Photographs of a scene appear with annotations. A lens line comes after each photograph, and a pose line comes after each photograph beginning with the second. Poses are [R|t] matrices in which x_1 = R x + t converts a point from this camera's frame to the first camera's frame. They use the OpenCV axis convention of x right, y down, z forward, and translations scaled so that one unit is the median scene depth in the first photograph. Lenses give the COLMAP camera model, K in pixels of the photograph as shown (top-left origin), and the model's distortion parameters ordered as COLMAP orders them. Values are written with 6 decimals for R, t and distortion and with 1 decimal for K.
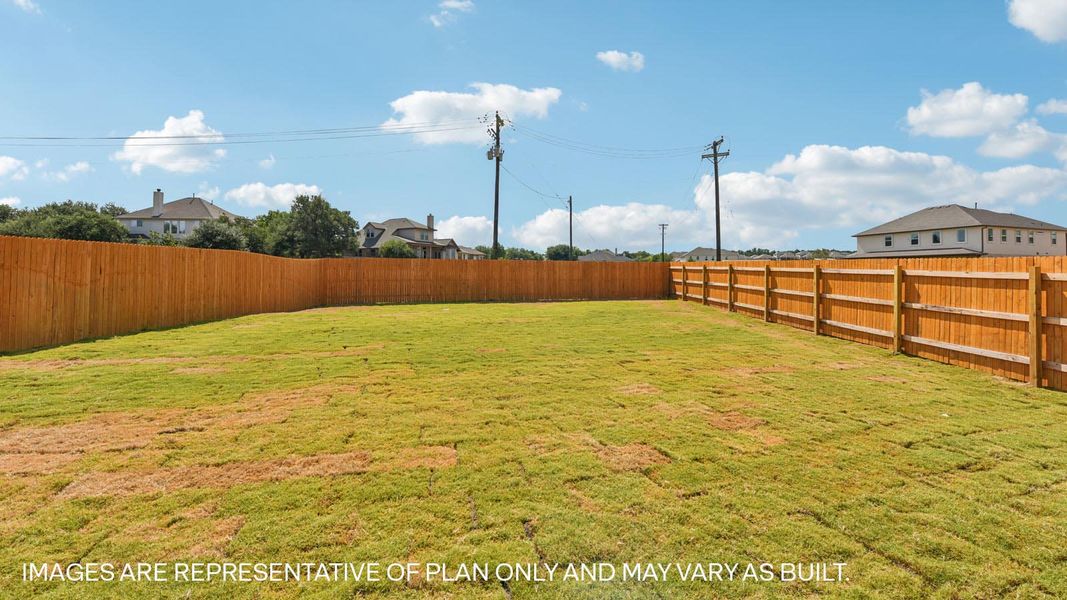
lens RADIAL K [[432.8, 0, 538.6], [0, 432.8, 278.6], [0, 0, 1]] dist [-0.000559, 0.000128]
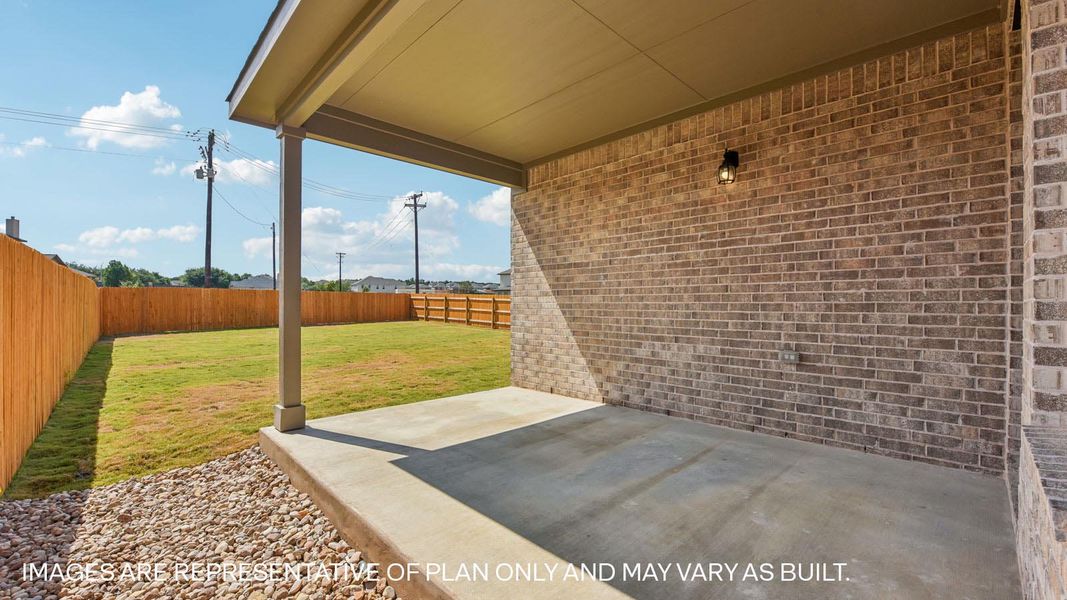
lens RADIAL K [[432.8, 0, 534.4], [0, 432.8, 303.1], [0, 0, 1]] dist [-0.000559, 0.000128]
pose [[0.735736, -0.005494, 0.677246, -0.320145], [0.010522, 0.999939, -0.003319, 0.001422], [-0.677186, 0.009568, 0.735749, -0.239379]]
